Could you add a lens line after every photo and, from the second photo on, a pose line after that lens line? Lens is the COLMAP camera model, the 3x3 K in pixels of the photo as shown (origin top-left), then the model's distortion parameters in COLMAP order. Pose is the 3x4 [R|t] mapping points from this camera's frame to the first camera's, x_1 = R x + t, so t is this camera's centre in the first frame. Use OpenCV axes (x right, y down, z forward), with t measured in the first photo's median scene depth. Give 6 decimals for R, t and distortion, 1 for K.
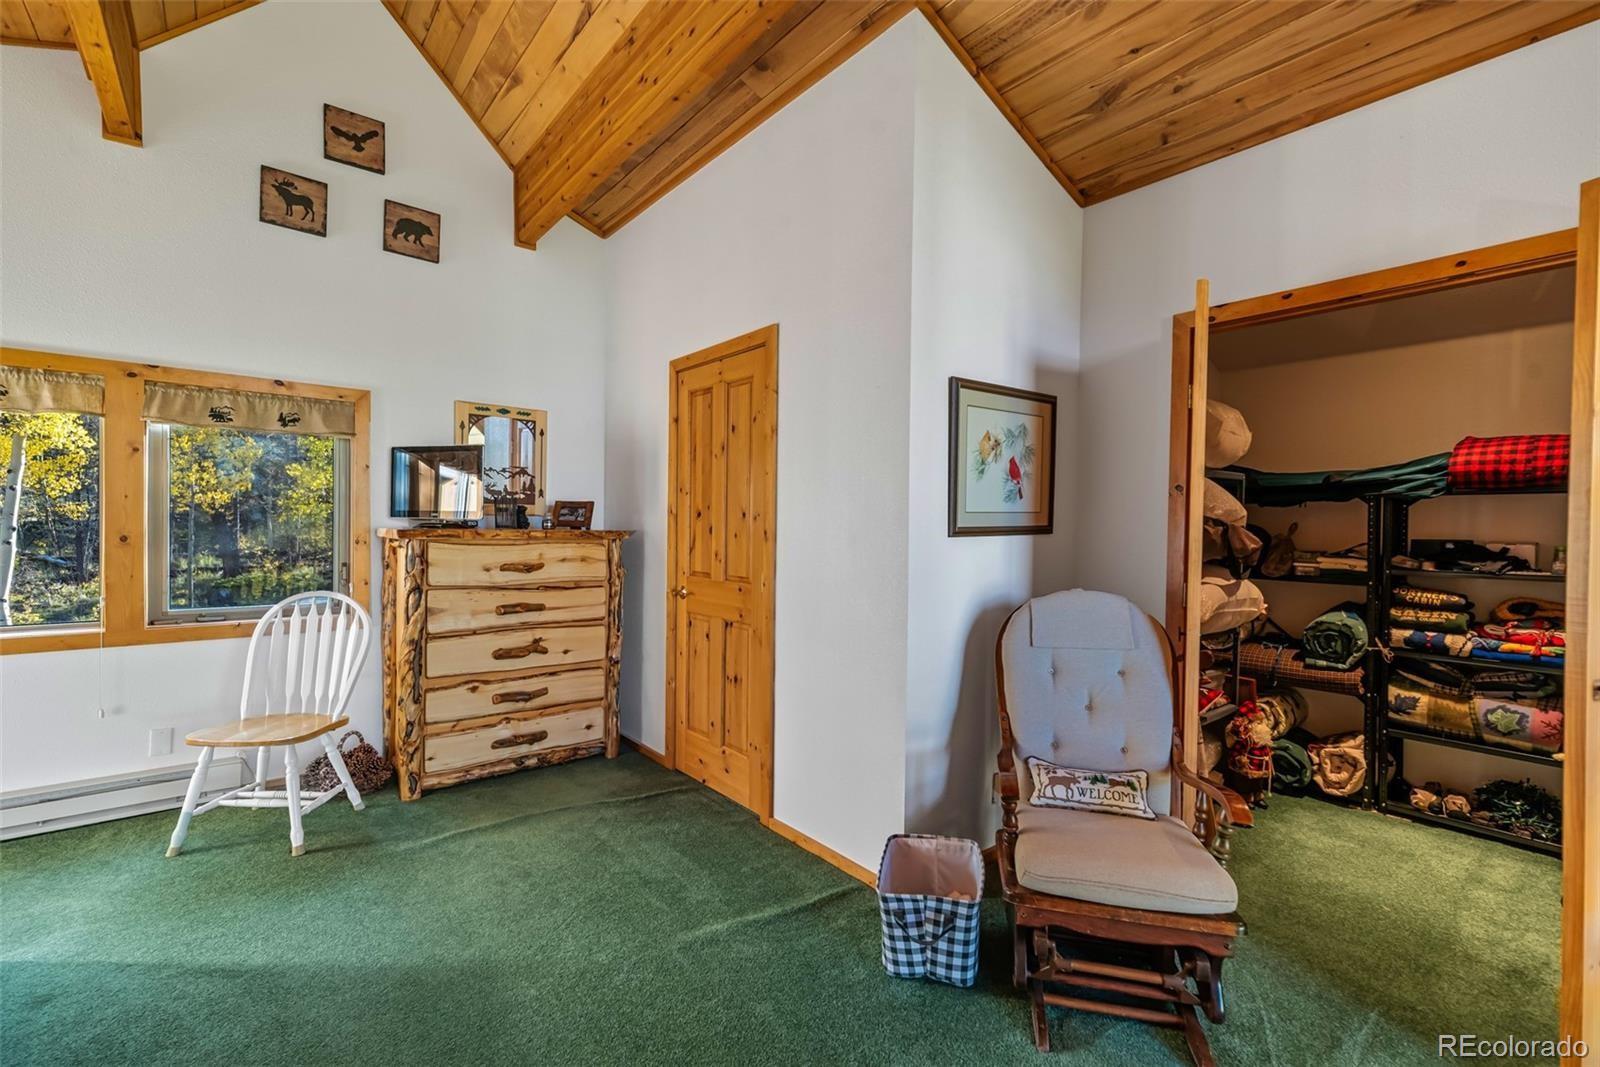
lens RADIAL K [[689.1, 0, 797.7], [0, 689.1, 532.6], [0, 0, 1]] dist [0.006593, 0.000950]
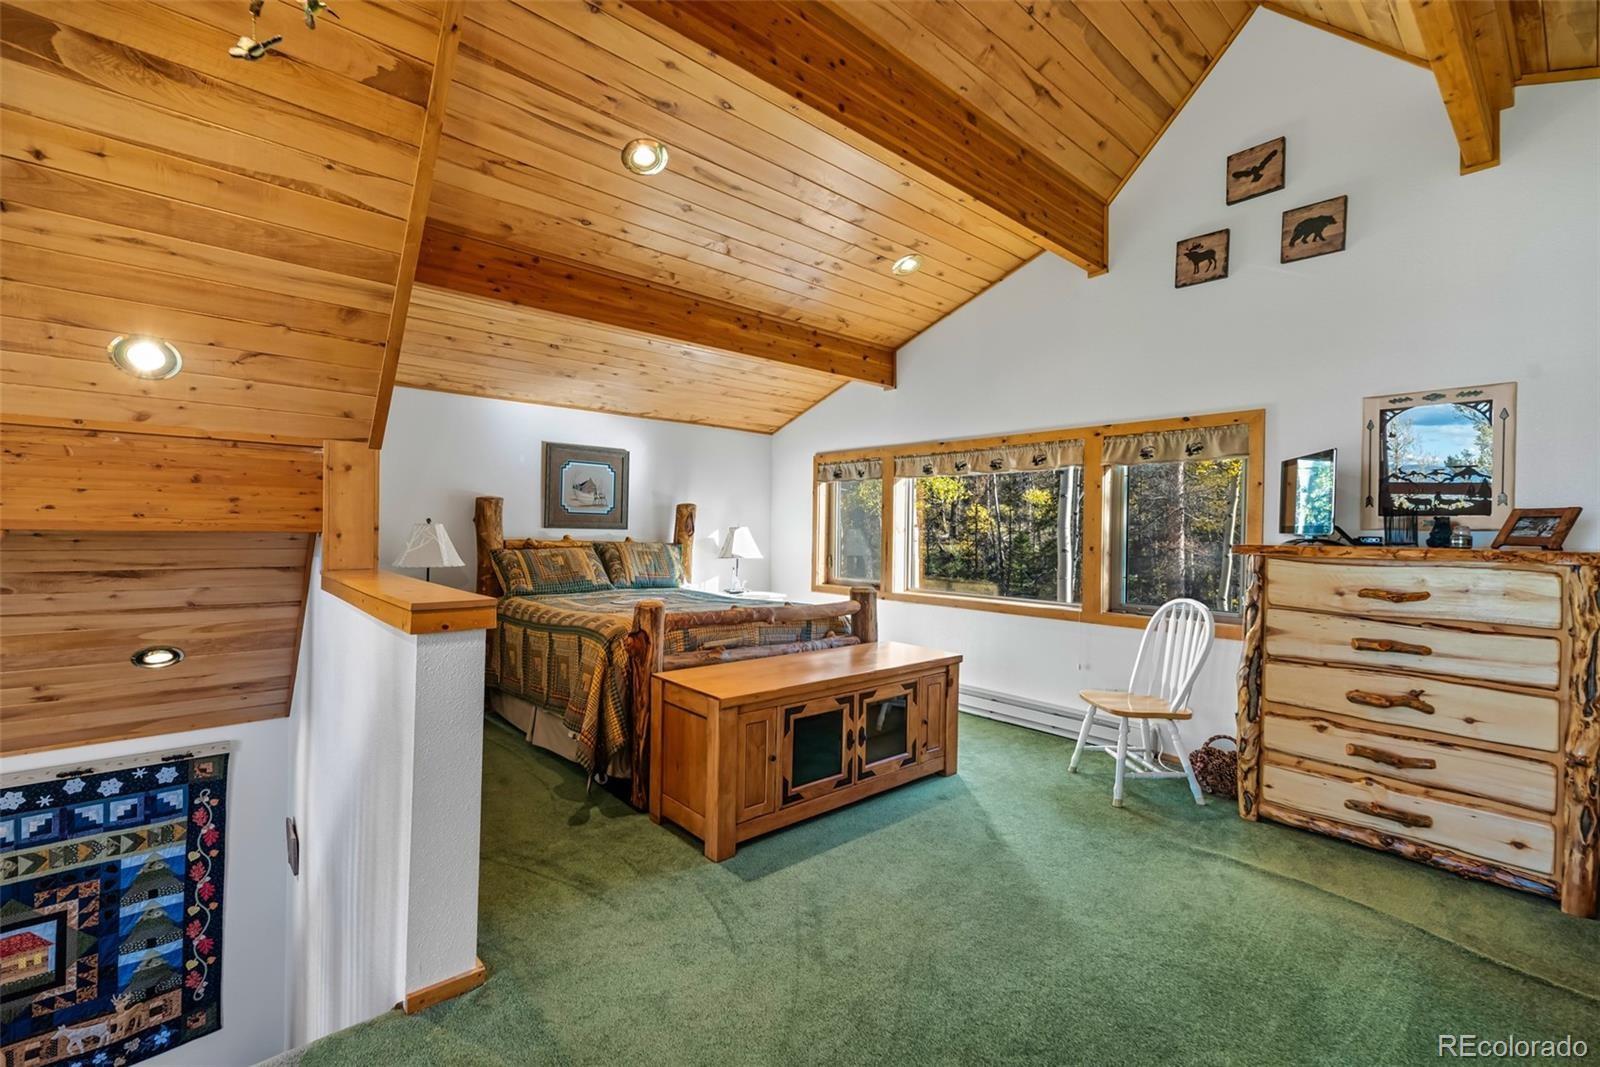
lens RADIAL K [[689.1, 0, 796.3], [0, 689.1, 532.1], [0, 0, 1]] dist [0.006593, 0.000950]
pose [[0.028146, -0.007745, -0.999574, 0.391275], [-0.024317, 0.999669, -0.008431, 0.001295], [0.999308, 0.024544, 0.027949, 0.302054]]
